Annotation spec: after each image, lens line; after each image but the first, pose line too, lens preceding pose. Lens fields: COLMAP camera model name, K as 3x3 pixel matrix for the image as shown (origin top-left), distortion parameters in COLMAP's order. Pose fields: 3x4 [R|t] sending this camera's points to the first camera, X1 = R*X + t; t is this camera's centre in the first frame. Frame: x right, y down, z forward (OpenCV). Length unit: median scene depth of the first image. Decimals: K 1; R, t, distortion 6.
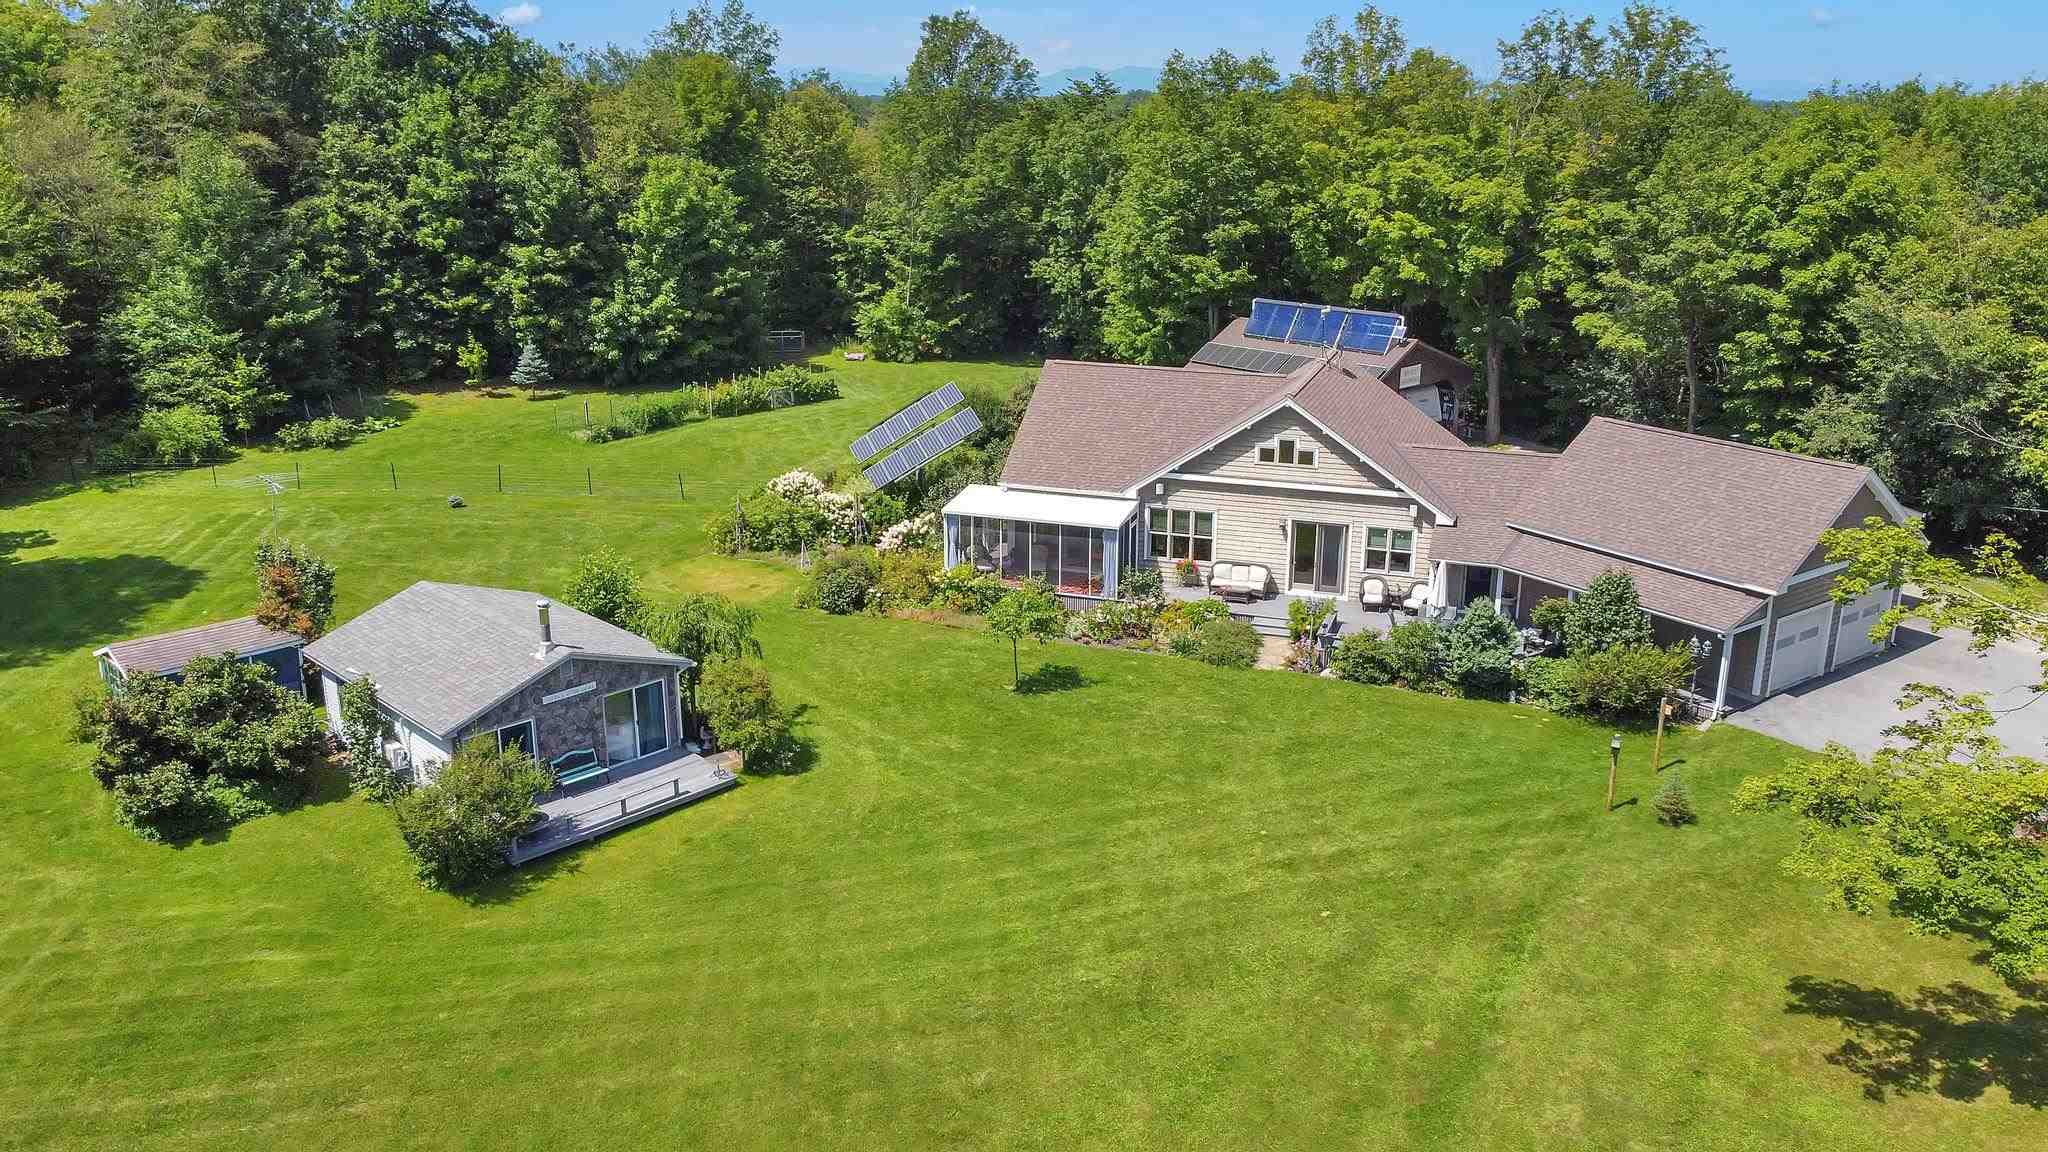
lens RADIAL K [[1509.1, 0, 1050.9], [0, 1509.1, 582.3], [0, 0, 1]] dist [0.000125, 0.000332]
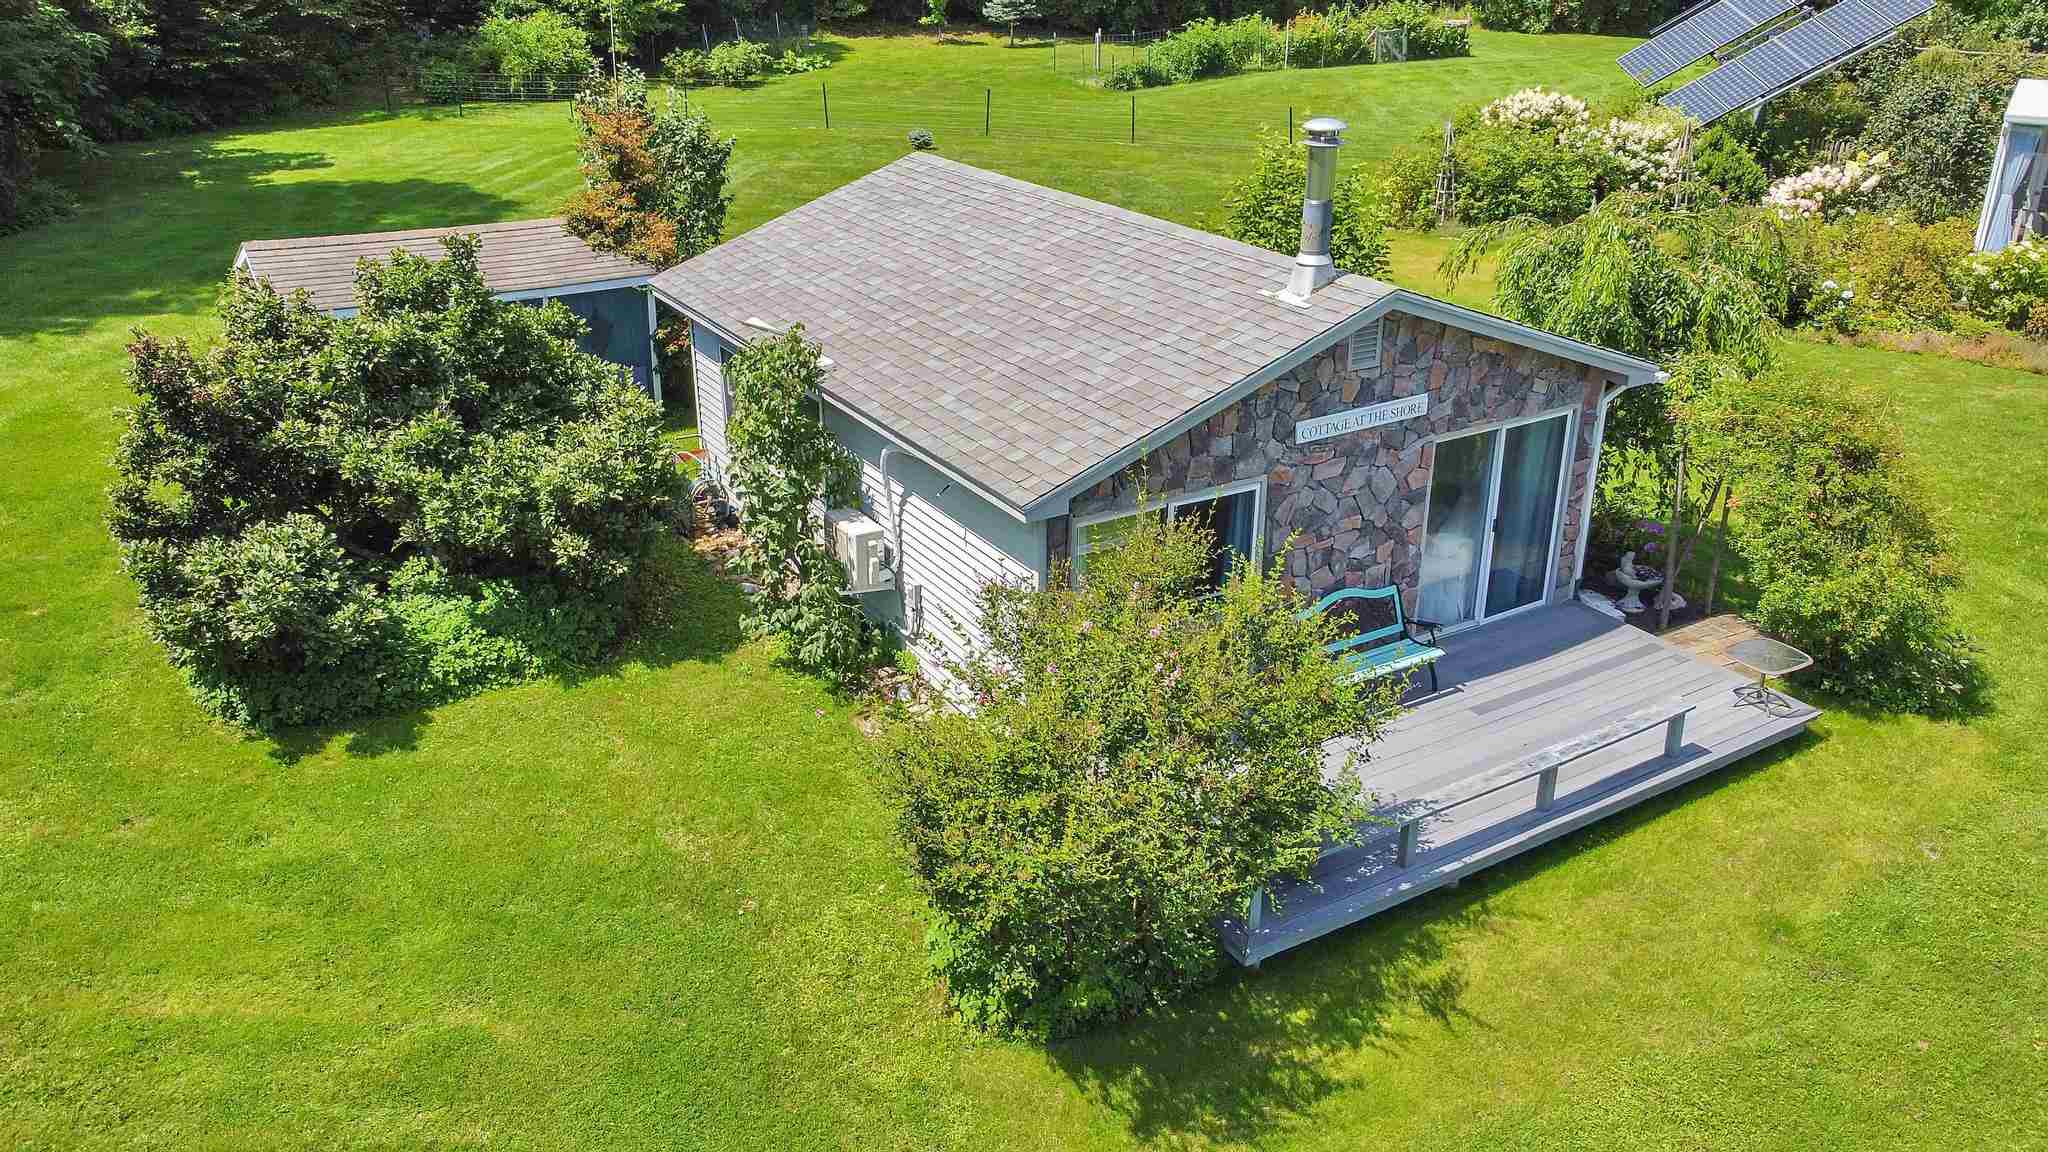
lens RADIAL K [[1486.8, 0, 1110.1], [0, 1486.8, 571.2], [0, 0, 1]] dist [0.006536, 0.001038]
pose [[0.978006, 0.096207, -0.185066, -0.258712], [-0.075957, 0.990622, 0.113574, 0.061720], [0.194257, -0.097019, 0.976141, 0.553833]]
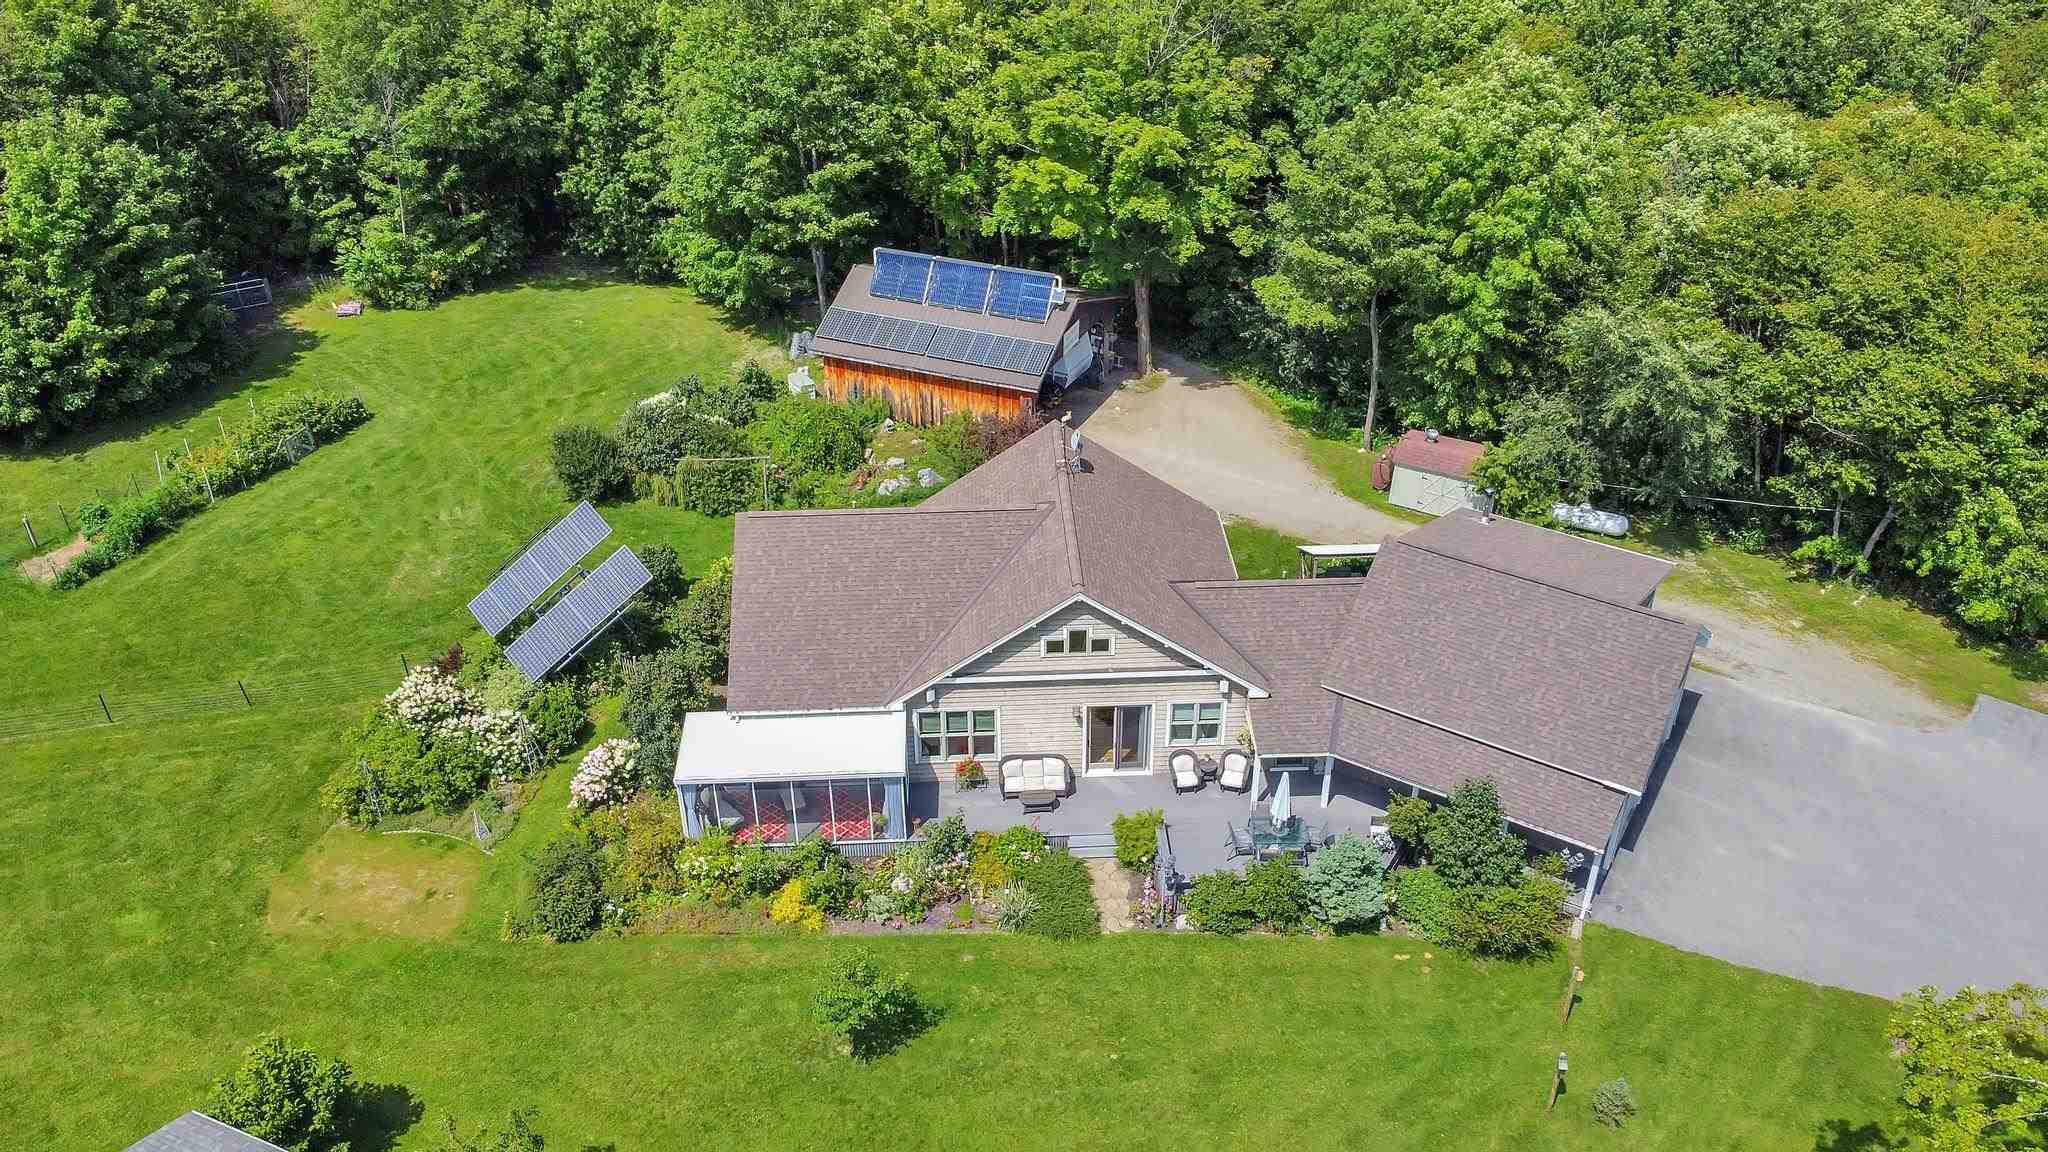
lens RADIAL K [[1509.1, 0, 1050.9], [0, 1509.1, 582.3], [0, 0, 1]] dist [0.000125, 0.000332]
pose [[0.929829, -0.197896, 0.310249, -0.124620], [0.115057, 0.957163, 0.265709, -0.370329], [-0.349542, -0.211368, 0.912767, 0.244406]]
